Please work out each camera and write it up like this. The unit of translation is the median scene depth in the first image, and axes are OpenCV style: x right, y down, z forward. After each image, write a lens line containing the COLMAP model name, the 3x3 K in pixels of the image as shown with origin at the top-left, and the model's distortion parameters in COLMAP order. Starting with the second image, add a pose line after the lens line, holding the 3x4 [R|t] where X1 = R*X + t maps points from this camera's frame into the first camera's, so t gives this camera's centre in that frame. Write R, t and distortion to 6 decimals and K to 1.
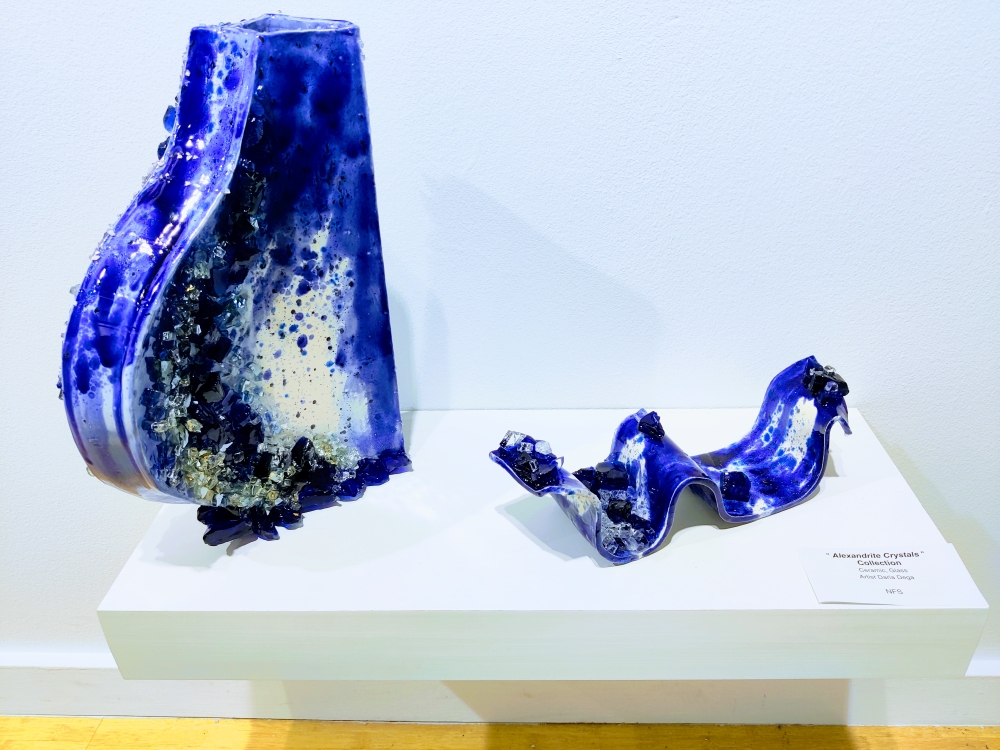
lens RADIAL K [[736.3, 0, 499.5], [0, 736.3, 374.5], [0, 0, 1]] dist [-0.013781, -0.003576]
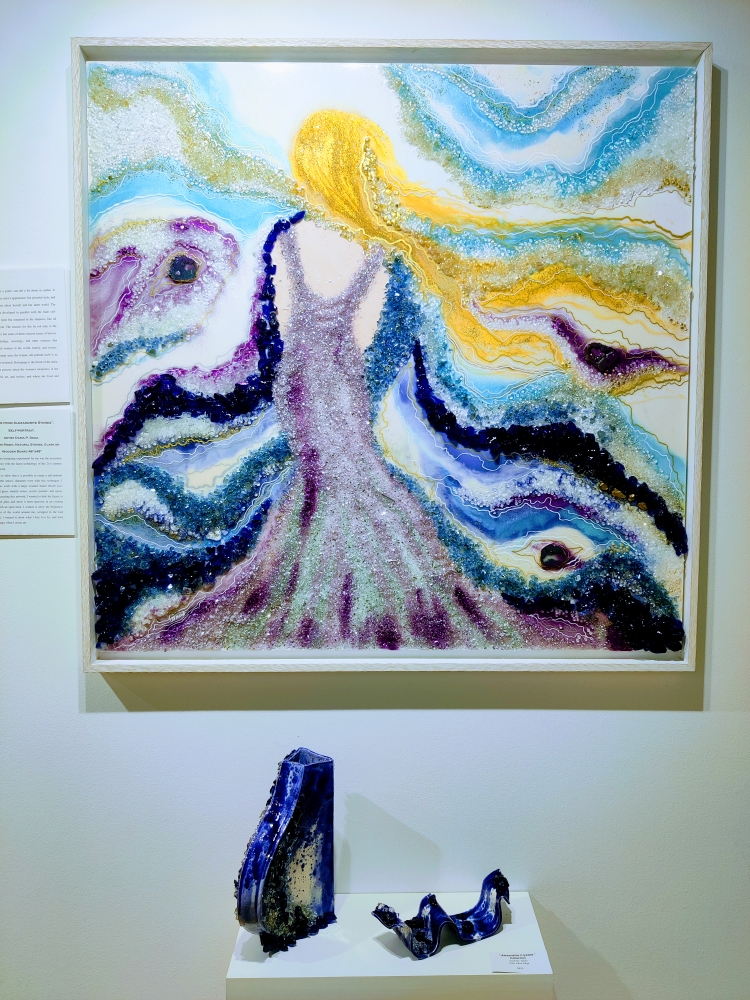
lens RADIAL K [[736.3, 0, 382.1], [0, 736.3, 499.6], [0, 0, 1]] dist [-0.013781, -0.003576]
pose [[0.998886, 0.019566, 0.042941, -0.117800], [0.000614, 0.904522, -0.426427, -0.112633], [-0.047185, 0.425979, 0.903502, -2.031934]]
